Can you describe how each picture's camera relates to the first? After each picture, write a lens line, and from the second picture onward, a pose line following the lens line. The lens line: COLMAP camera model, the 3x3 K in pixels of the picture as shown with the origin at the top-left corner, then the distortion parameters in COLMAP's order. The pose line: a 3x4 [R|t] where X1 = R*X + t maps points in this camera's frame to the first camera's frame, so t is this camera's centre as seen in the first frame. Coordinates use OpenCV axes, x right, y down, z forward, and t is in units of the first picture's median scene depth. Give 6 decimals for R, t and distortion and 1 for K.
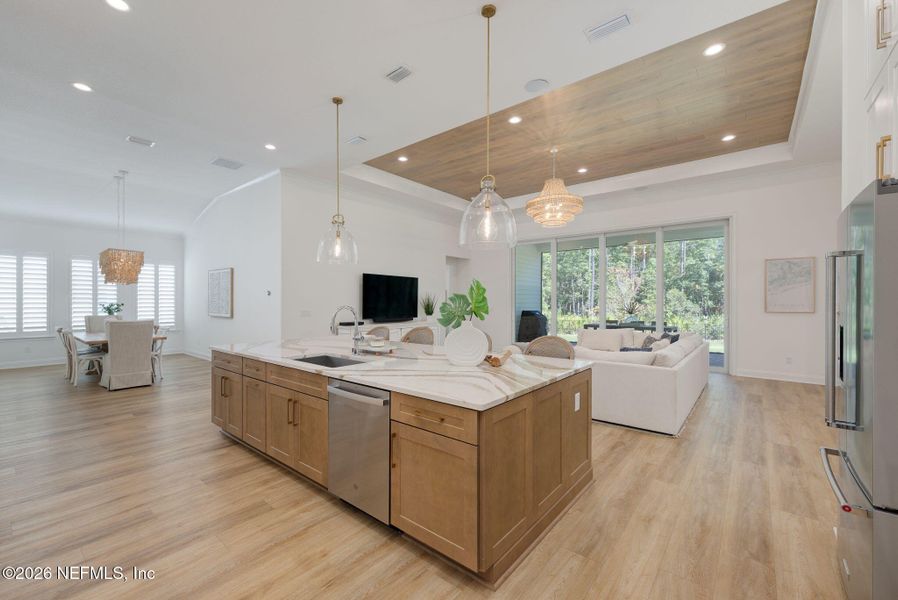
lens RADIAL K [[371.8, 0, 442.5], [0, 371.8, 304.1], [0, 0, 1]] dist [0.000063, -0.000042]
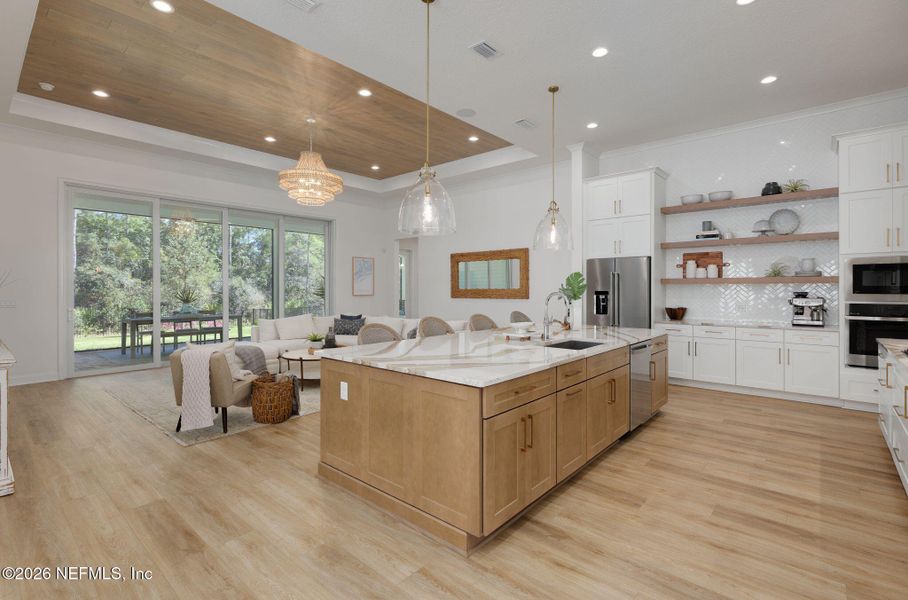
lens RADIAL K [[427.6, 0, 455.6], [0, 427.6, 288.9], [0, 0, 1]] dist [0.000892, -0.000151]
pose [[0.013725, -0.003413, 0.999900, -1.371328], [0.007246, 0.999968, 0.003314, -0.011981], [-0.999880, 0.007200, 0.013750, 1.192858]]
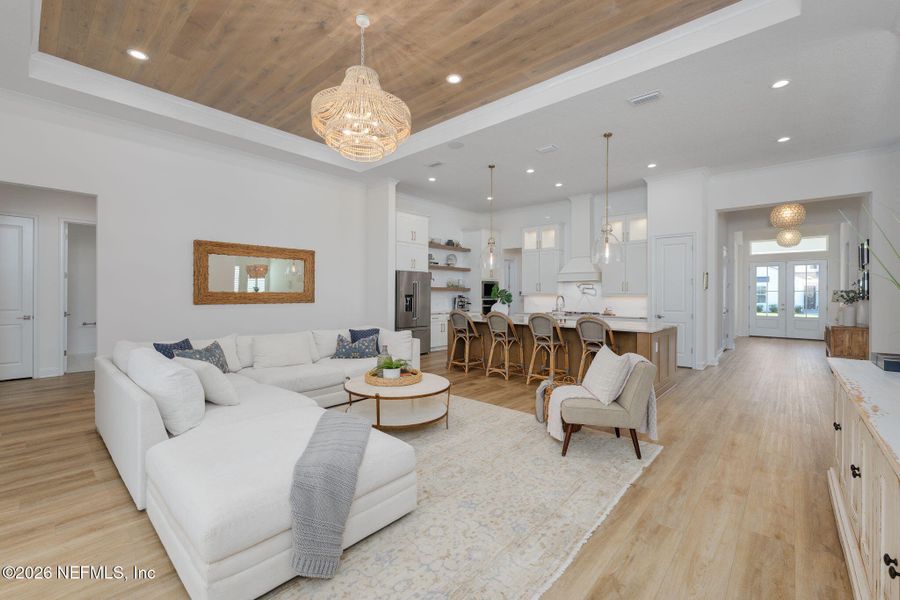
lens RADIAL K [[378.3, 0, 448.1], [0, 378.3, 295.8], [0, 0, 1]] dist [-0.000762, -0.000009]
pose [[-0.999484, -0.008997, 0.030823, 0.275714], [-0.008686, 0.999910, 0.010218, -0.010182], [-0.030912, 0.009945, -0.999473, 2.936146]]
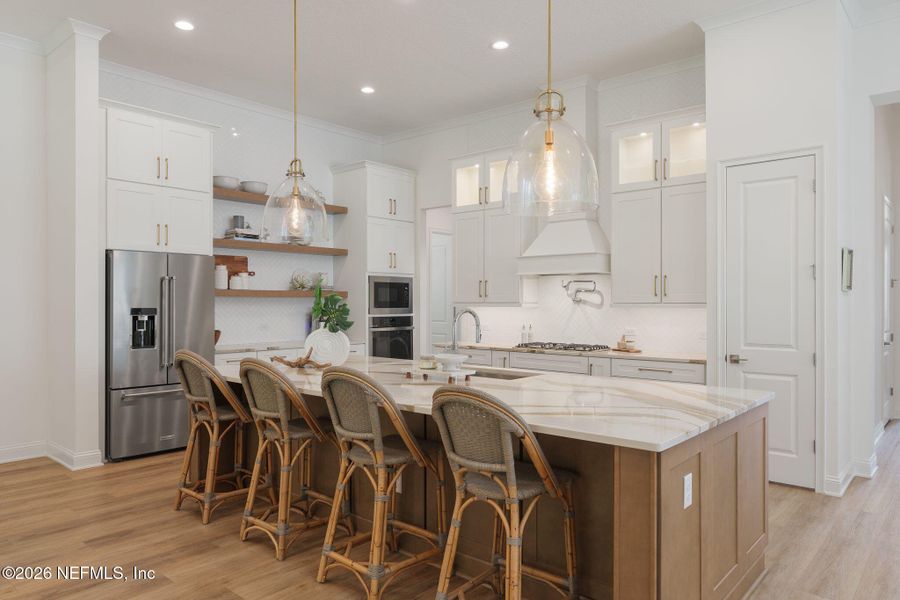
lens RADIAL K [[599.7, 0, 449.8], [0, 599.7, 301.3], [0, 0, 1]] dist [-0.004083, 0.000291]
pose [[-0.999917, -0.002590, 0.012617, -0.230559], [-0.002538, 0.999988, 0.004168, -0.016555], [-0.012627, 0.004136, -0.999912, 2.117506]]
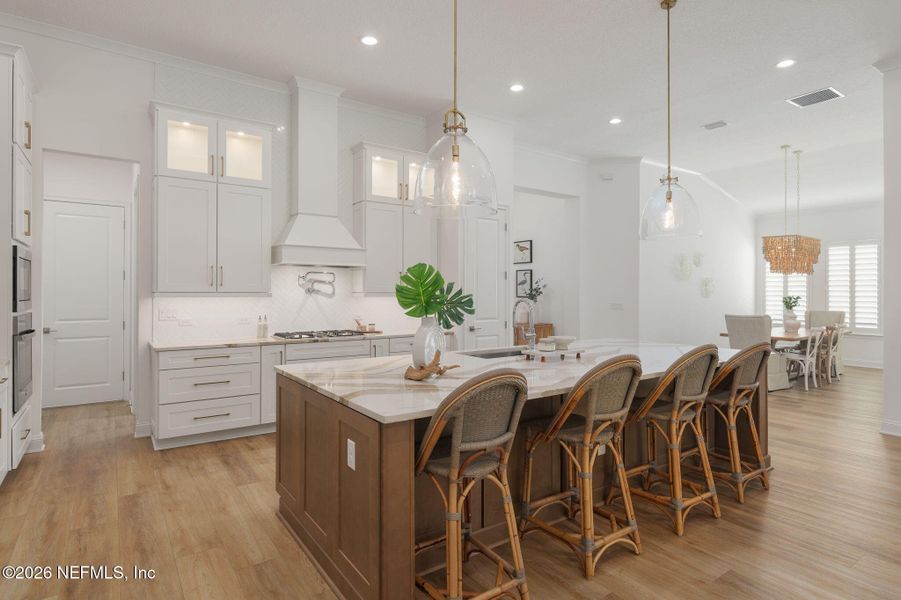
lens RADIAL K [[486.9, 0, 463.9], [0, 486.9, 294.8], [0, 0, 1]] dist [0.014925, 0.000126]
pose [[-0.243496, 0.002745, -0.969898, 0.872697], [-0.009635, 0.999940, 0.005249, -0.010319], [0.969854, 0.010623, -0.243455, 1.082198]]
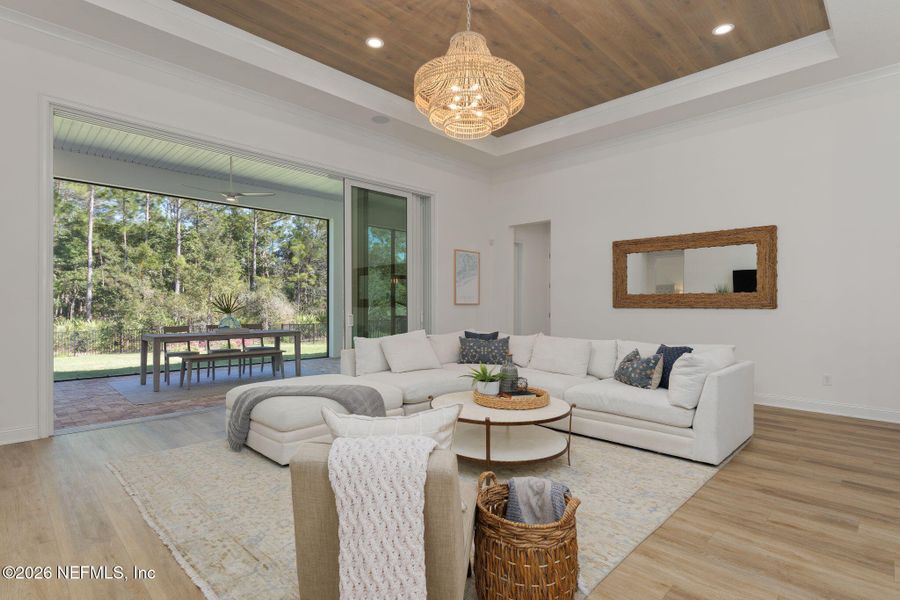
lens RADIAL K [[451.2, 0, 448.1], [0, 451.2, 305.3], [0, 0, 1]] dist [-0.000585, -0.000073]
pose [[0.078701, -0.003880, 0.996891, -0.576219], [0.002855, 0.999989, 0.003667, 0.037129], [-0.996894, 0.002557, 0.078711, 1.834334]]
